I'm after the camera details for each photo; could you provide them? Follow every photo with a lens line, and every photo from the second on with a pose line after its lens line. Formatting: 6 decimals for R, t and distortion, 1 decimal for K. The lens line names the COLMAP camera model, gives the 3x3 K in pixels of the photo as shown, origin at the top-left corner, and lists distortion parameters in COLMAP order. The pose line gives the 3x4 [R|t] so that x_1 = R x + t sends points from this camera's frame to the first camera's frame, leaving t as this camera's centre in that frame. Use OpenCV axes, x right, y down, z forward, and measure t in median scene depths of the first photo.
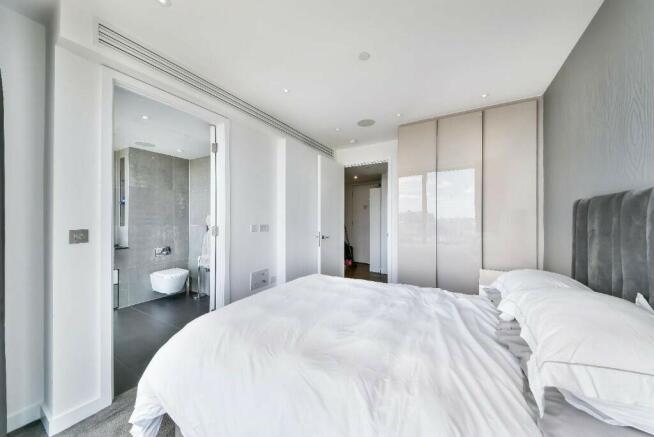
lens RADIAL K [[227.9, 0, 324.2], [0, 227.9, 219.6], [0, 0, 1]] dist [0.014432, 0.000056]
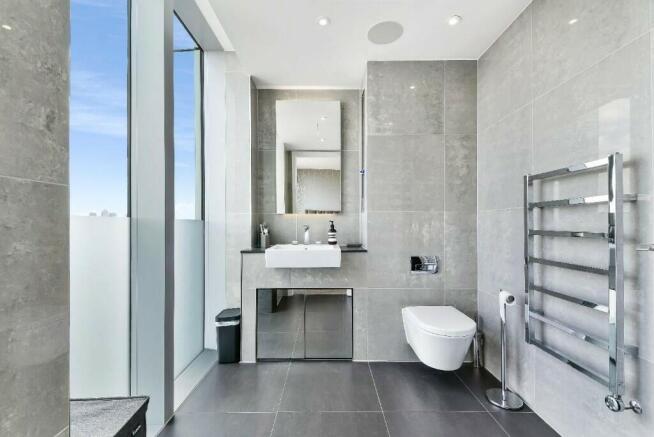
lens RADIAL K [[262.8, 0, 325.8], [0, 262.8, 221.3], [0, 0, 1]] dist [0.003570, 0.000098]
pose [[0.489769, -0.003260, -0.871846, -0.315948], [0.002847, 0.999994, -0.002140, 0.046229], [0.871848, -0.001434, 0.489775, 0.539334]]
